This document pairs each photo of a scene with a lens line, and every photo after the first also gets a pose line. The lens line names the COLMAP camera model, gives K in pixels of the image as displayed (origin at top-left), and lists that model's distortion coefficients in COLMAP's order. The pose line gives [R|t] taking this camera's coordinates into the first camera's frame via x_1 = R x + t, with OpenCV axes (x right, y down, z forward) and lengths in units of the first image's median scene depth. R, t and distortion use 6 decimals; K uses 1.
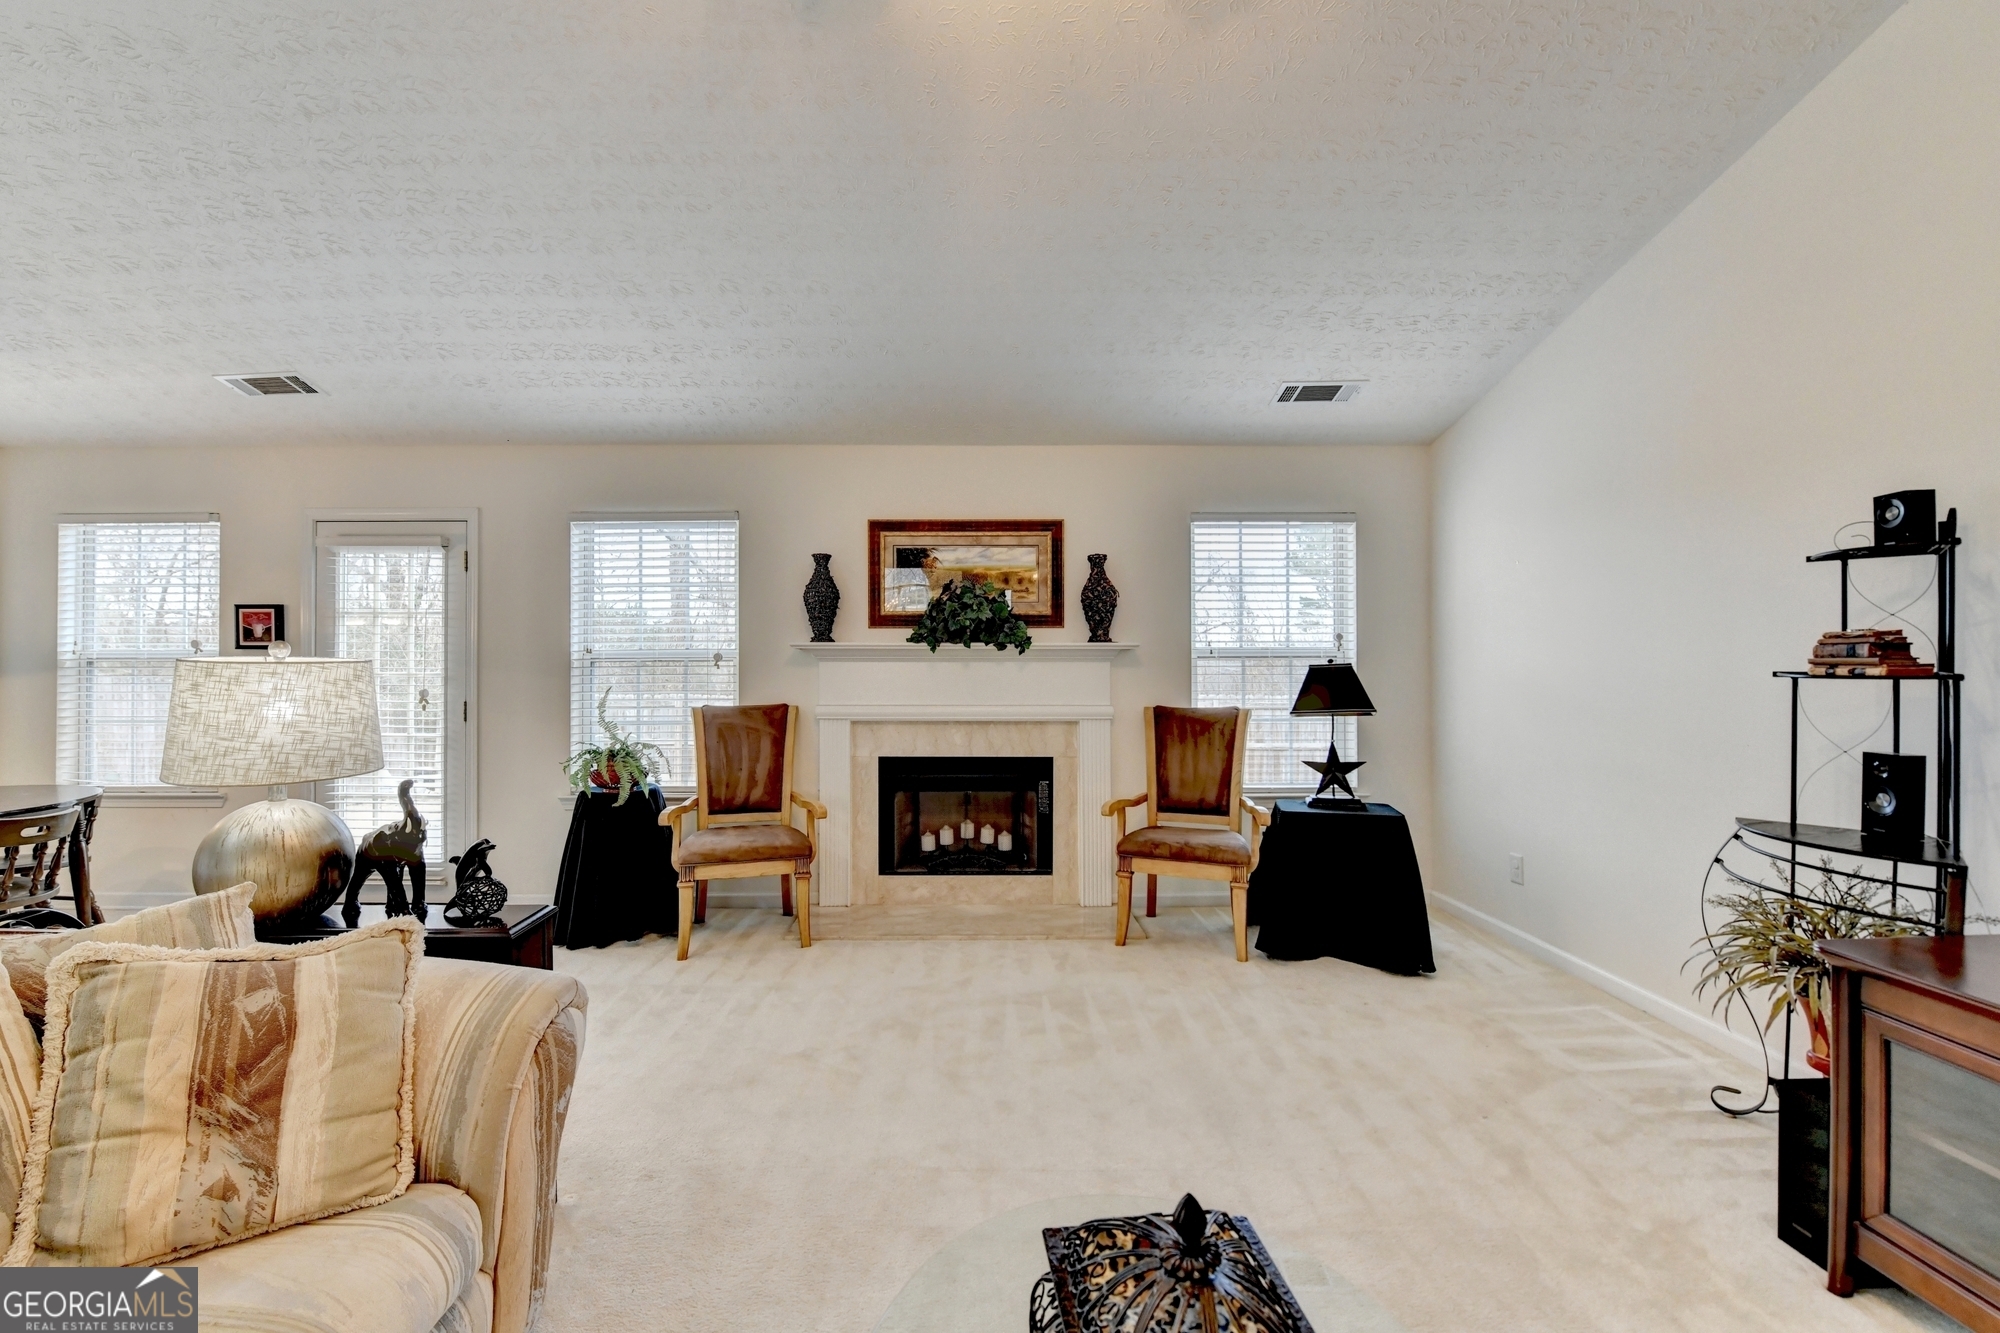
lens RADIAL K [[809.3, 0, 978.6], [0, 809.3, 663.0], [0, 0, 1]] dist [-0.015531, -0.000680]
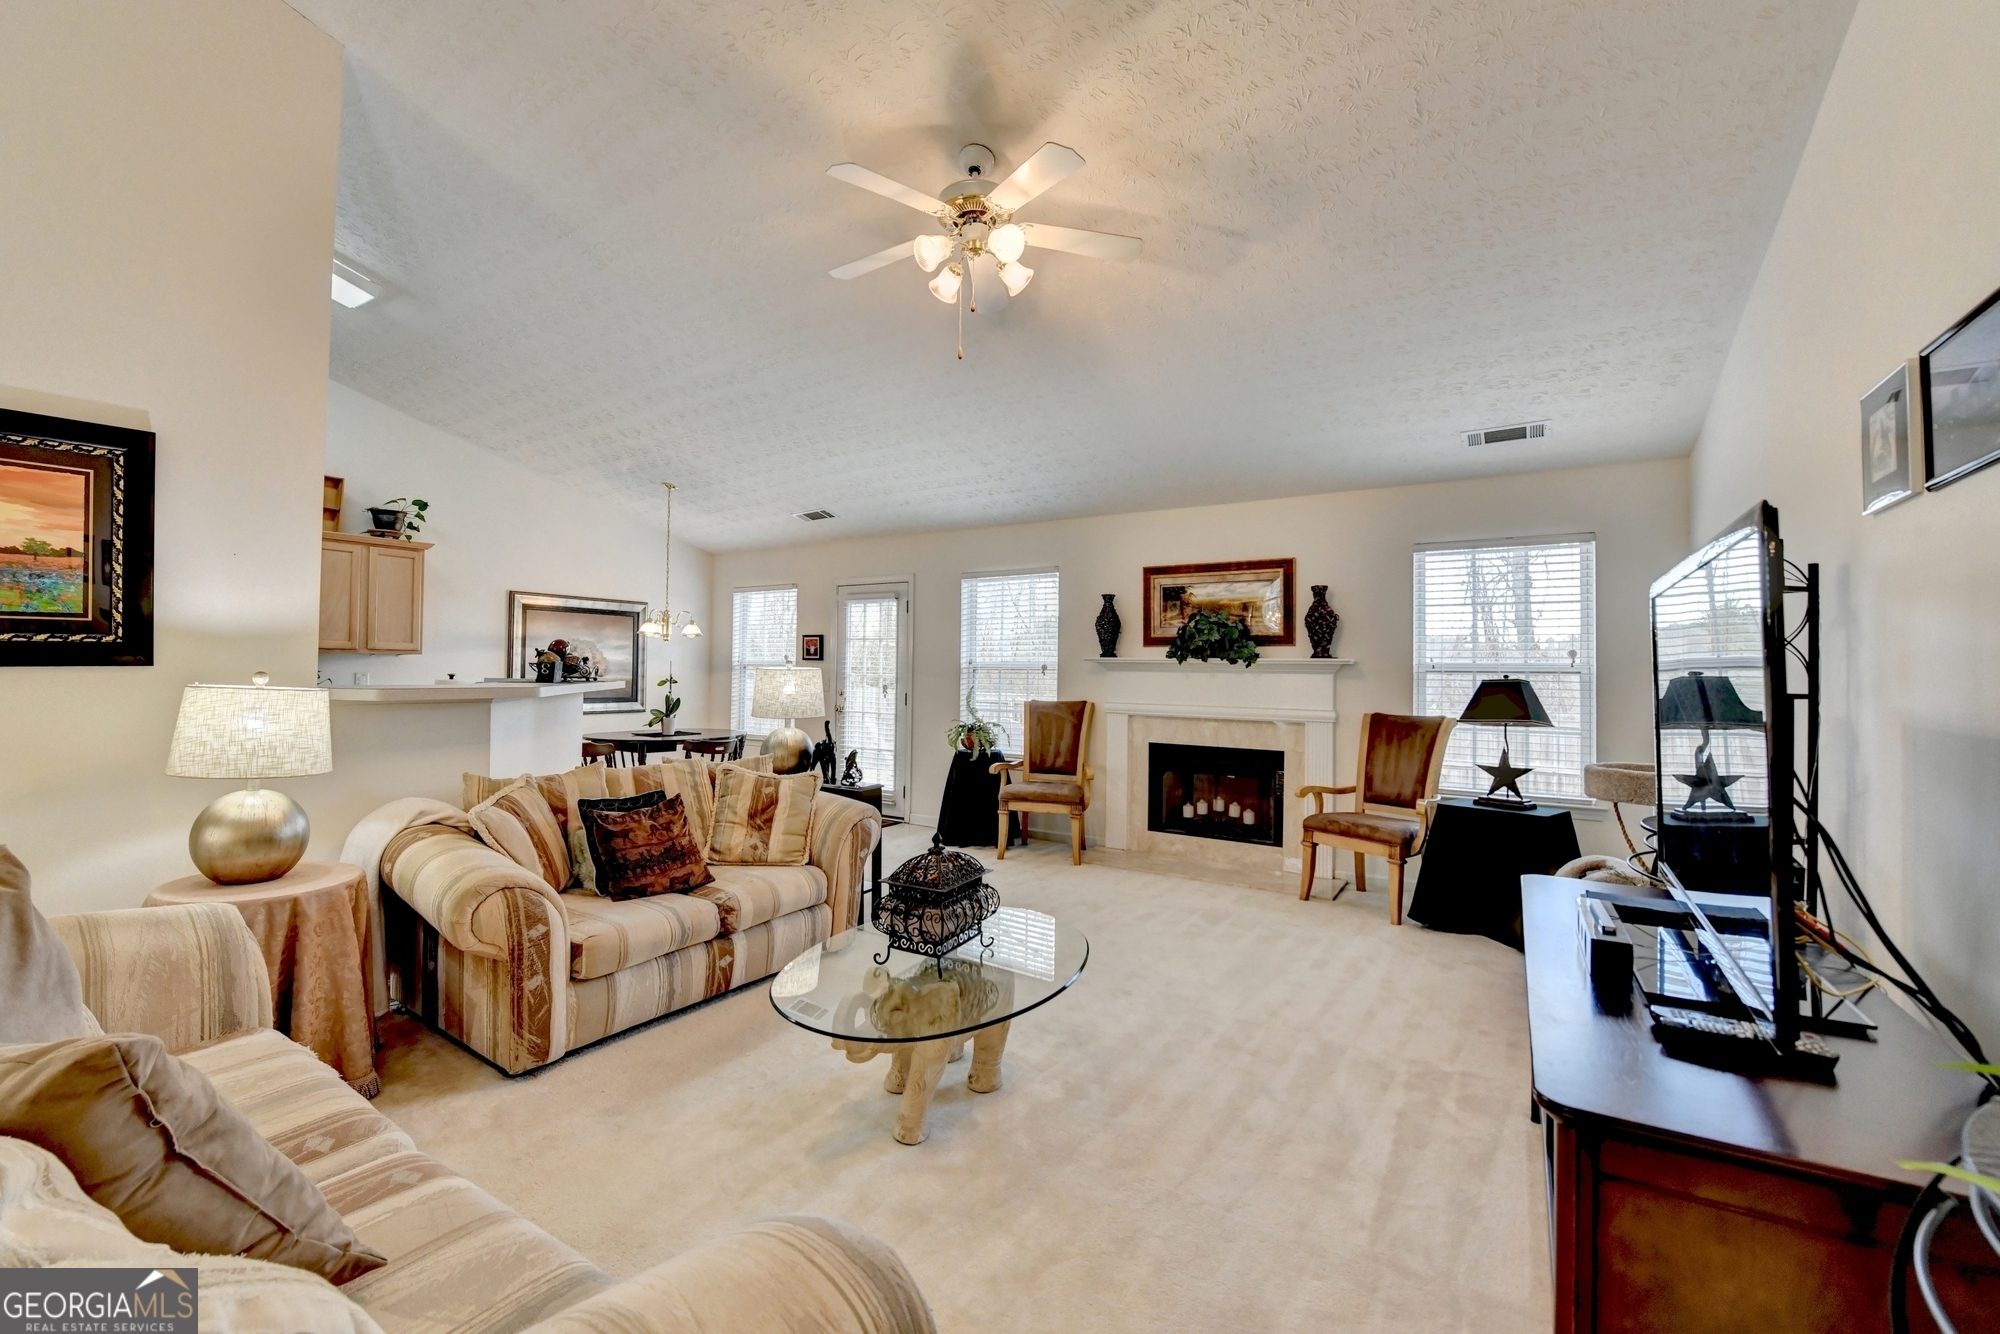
lens RADIAL K [[824.4, 0, 967.8], [0, 824.4, 656.6], [0, 0, 1]] dist [-0.017193, -0.000682]
pose [[0.829133, 0.002616, -0.559045, 0.407410], [-0.011477, 0.999858, -0.012343, -0.006699], [0.558933, 0.016650, 0.829045, -0.320650]]
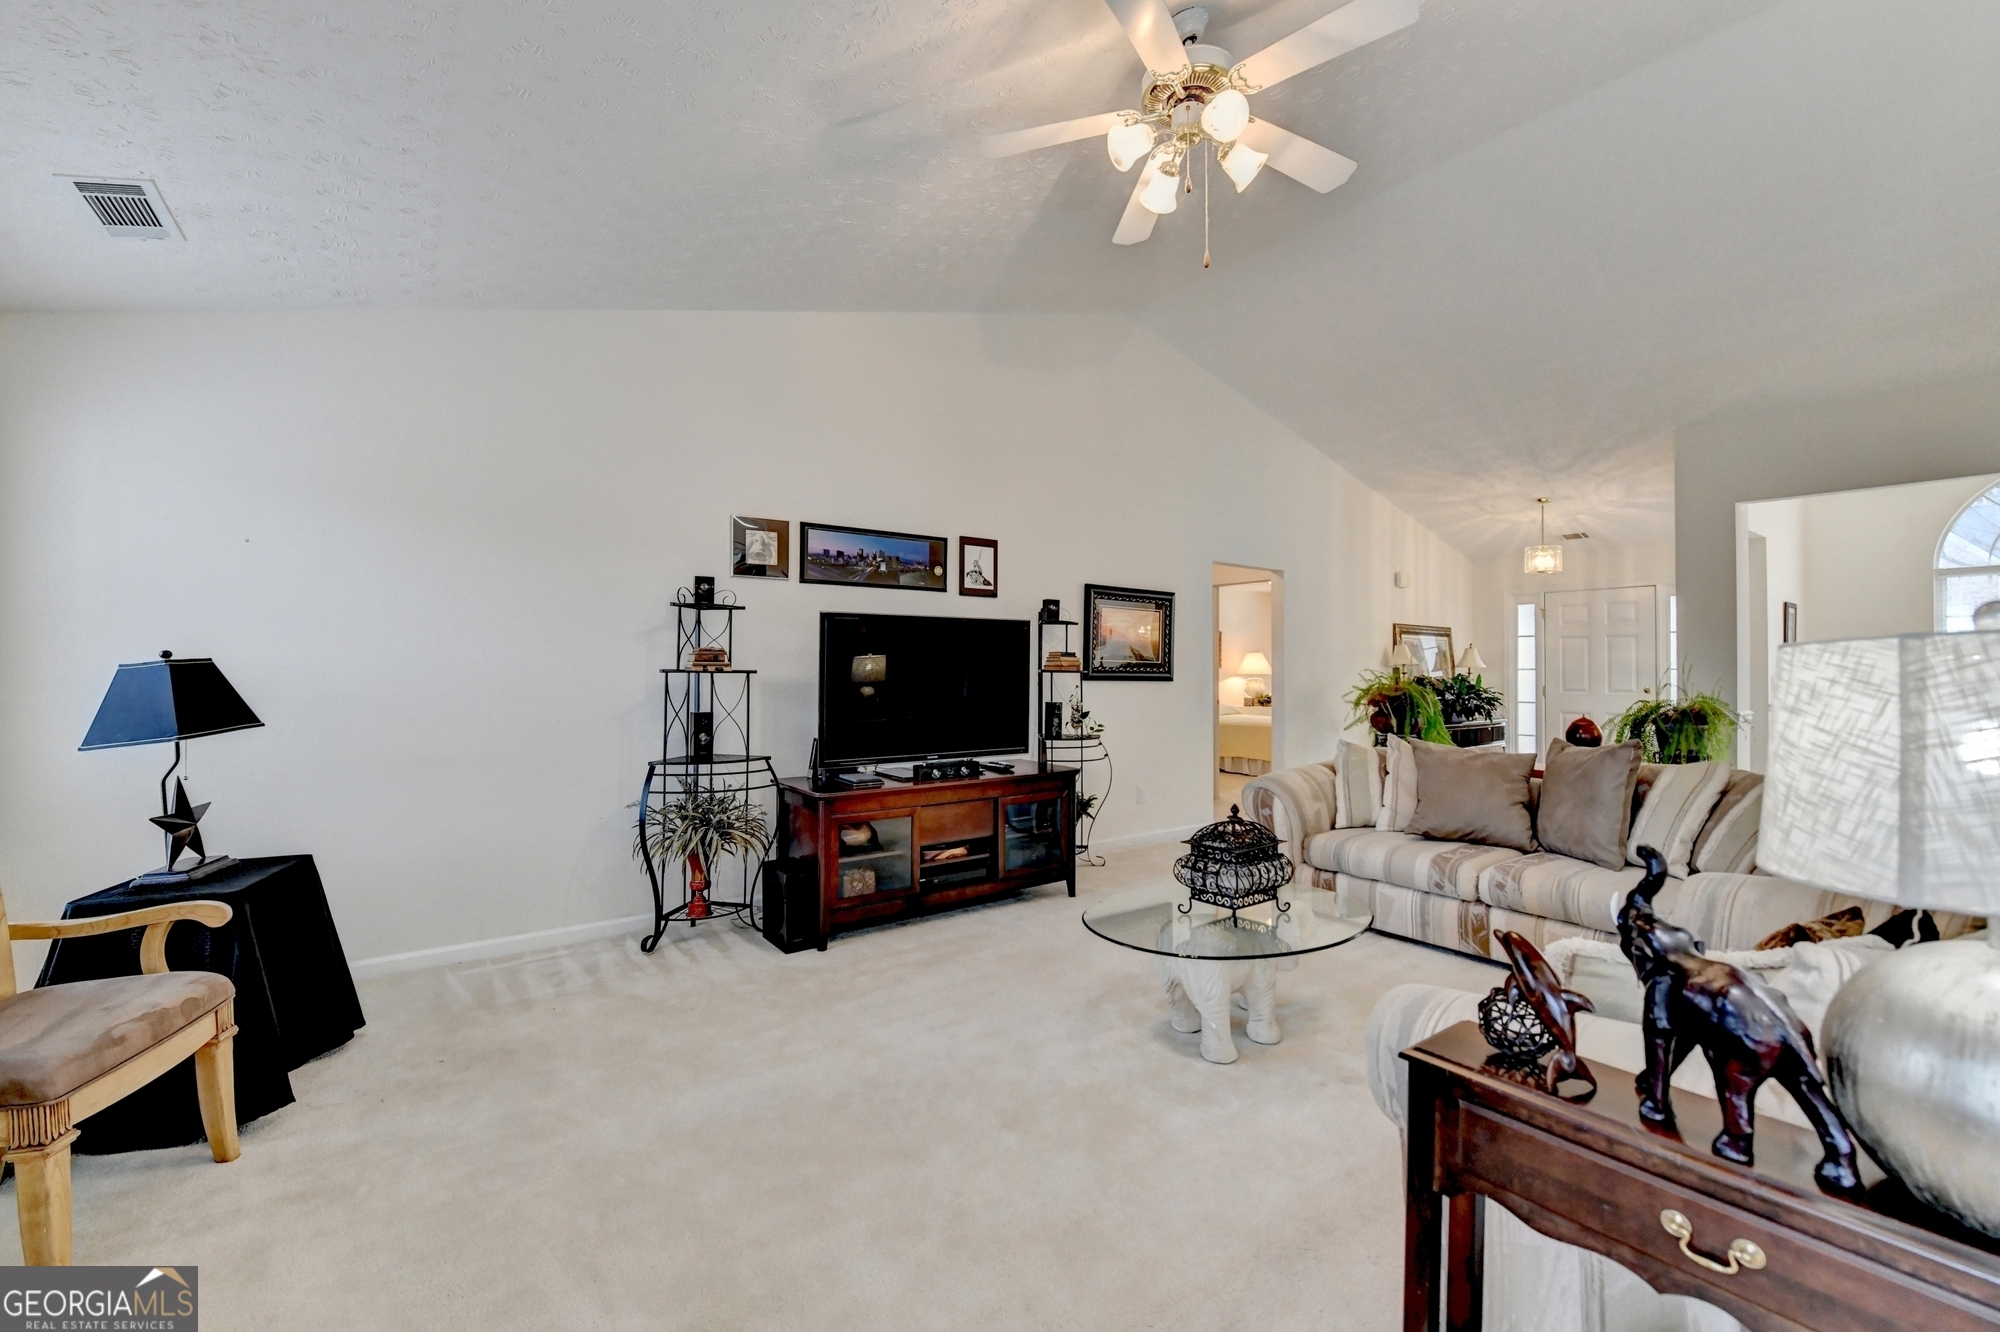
lens RADIAL K [[774.3, 0, 930.4], [0, 774.3, 668.2], [0, 0, 1]] dist [-0.000423, -0.000073]
pose [[-0.518890, 0.000099, 0.854841, -0.356397], [-0.008421, 0.999951, -0.005227, 0.007148], [-0.854799, -0.009911, -0.518864, 0.720521]]
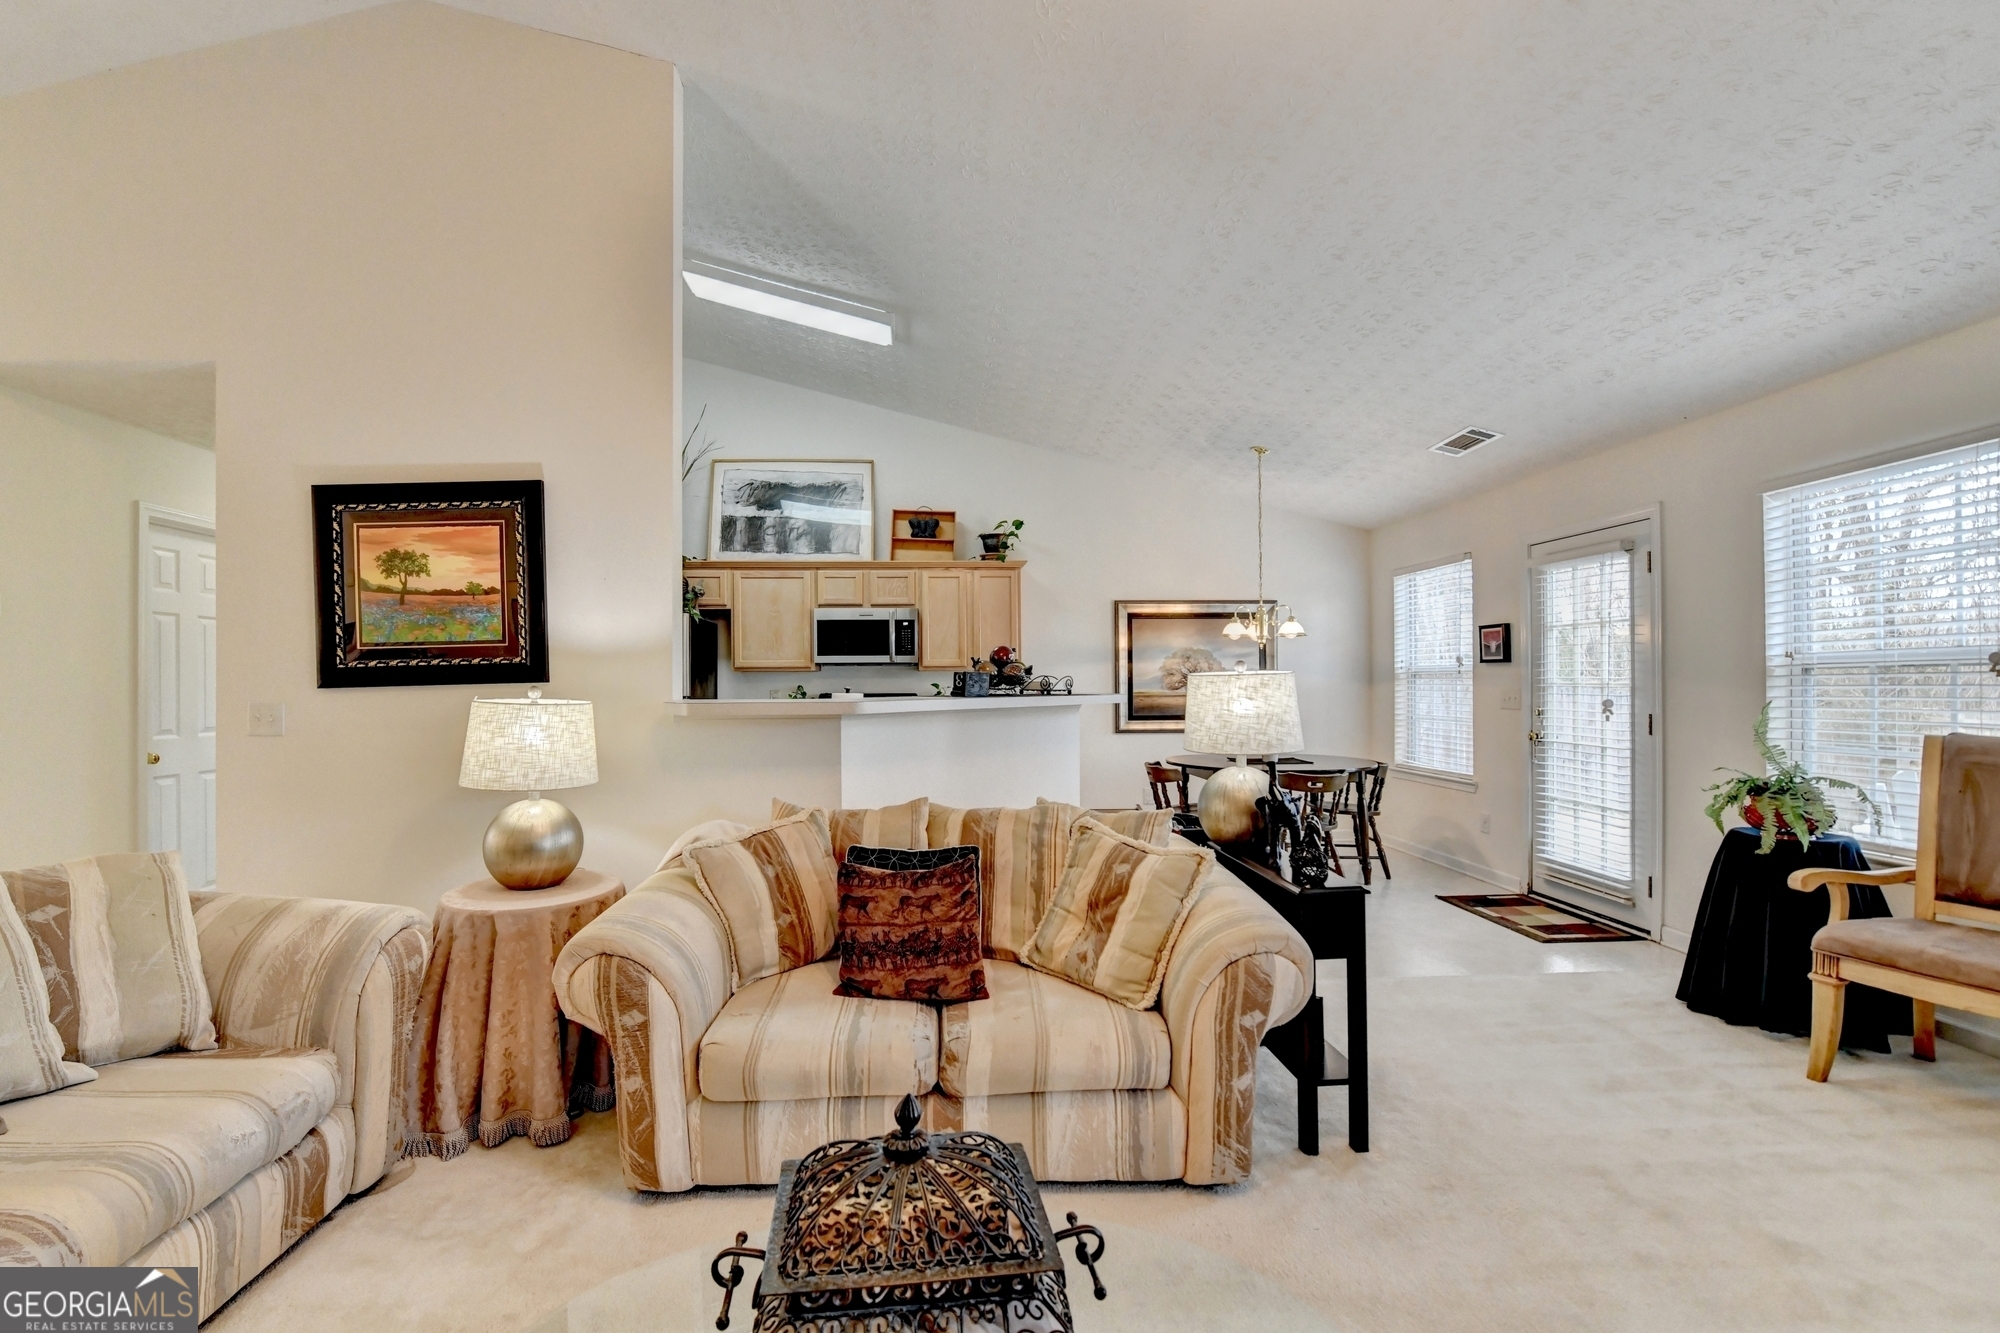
lens RADIAL K [[816.5, 0, 963.4], [0, 816.5, 682.1], [0, 0, 1]] dist [-0.017818, -0.000251]
pose [[0.032572, 0.000566, -0.999469, 0.271993], [0.010280, 0.999947, 0.000901, 0.002585], [0.999417, -0.010303, 0.032564, 0.185481]]
